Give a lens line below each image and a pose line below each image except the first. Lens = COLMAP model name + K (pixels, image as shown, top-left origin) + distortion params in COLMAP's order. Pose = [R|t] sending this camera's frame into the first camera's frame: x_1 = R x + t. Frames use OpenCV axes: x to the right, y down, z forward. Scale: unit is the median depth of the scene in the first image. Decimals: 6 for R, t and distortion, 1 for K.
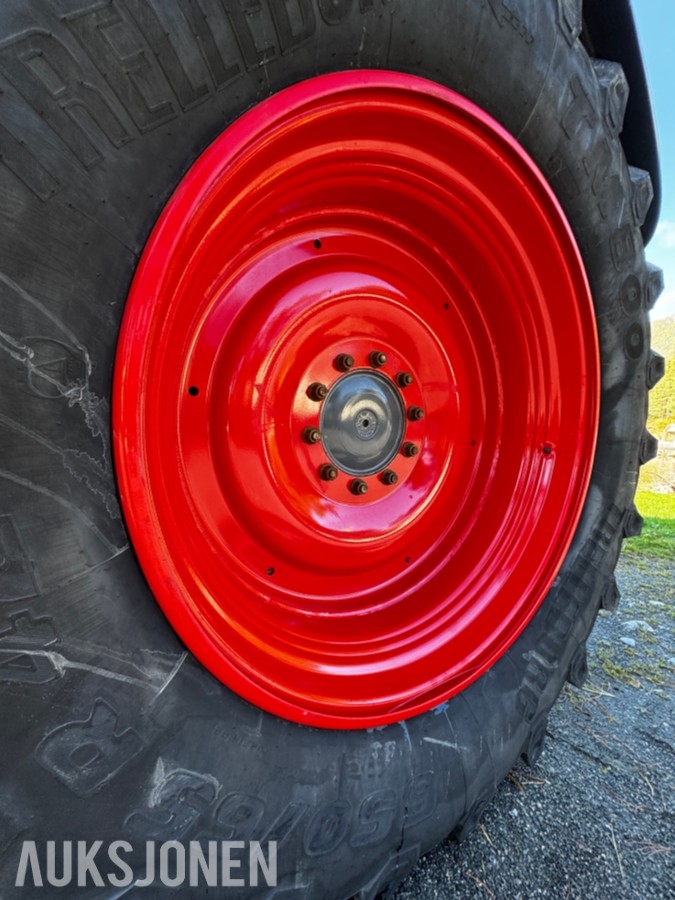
lens RADIAL K [[357.8, 0, 336.7], [0, 357.8, 450.7], [0, 0, 1]] dist [-0.003664, 0.000356]
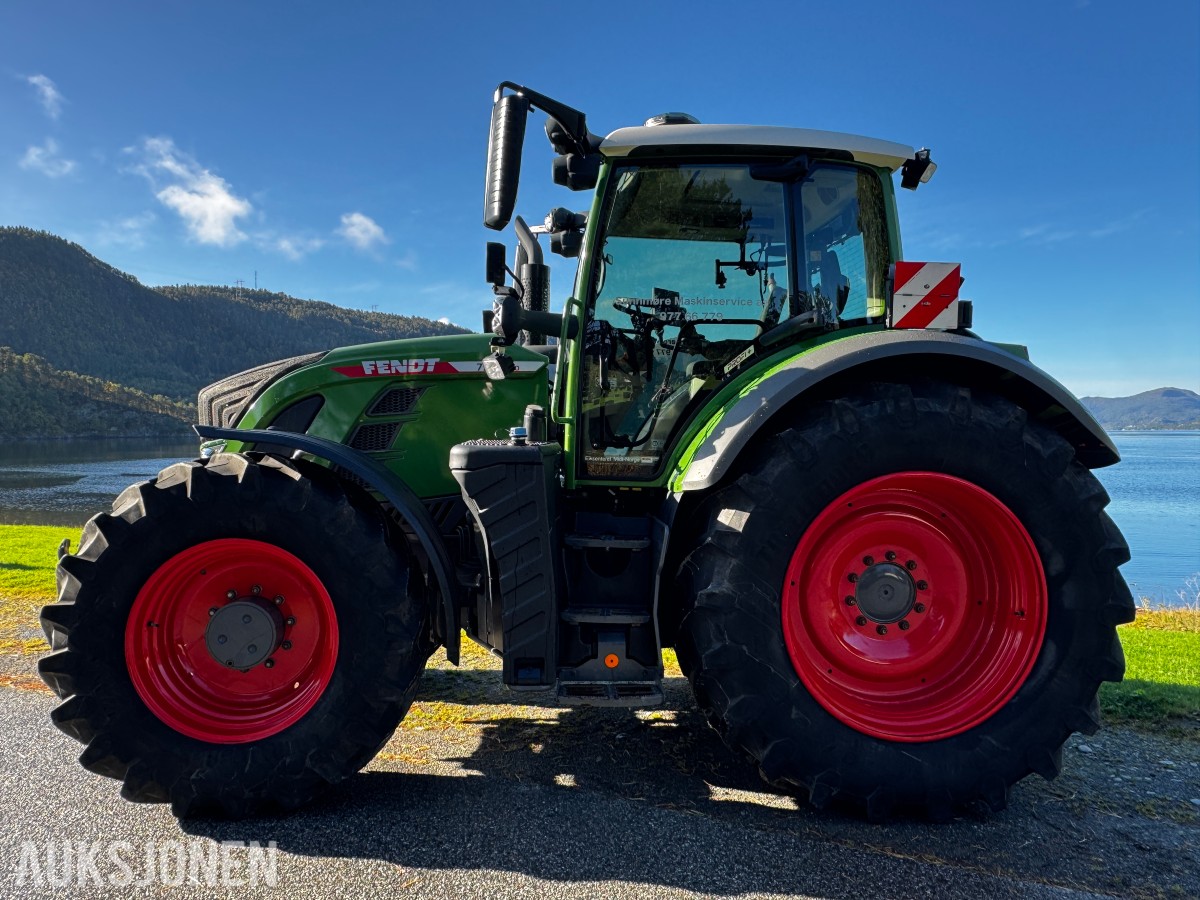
lens RADIAL K [[837.9, 0, 589.3], [0, 837.9, 439.0], [0, 0, 1]] dist [-0.000045, 0.009242]
pose [[0.875299, -0.038870, -0.482018, 0.773084], [-0.003444, 0.996238, -0.086591, -0.439729], [0.483570, 0.077453, 0.871872, -3.124960]]
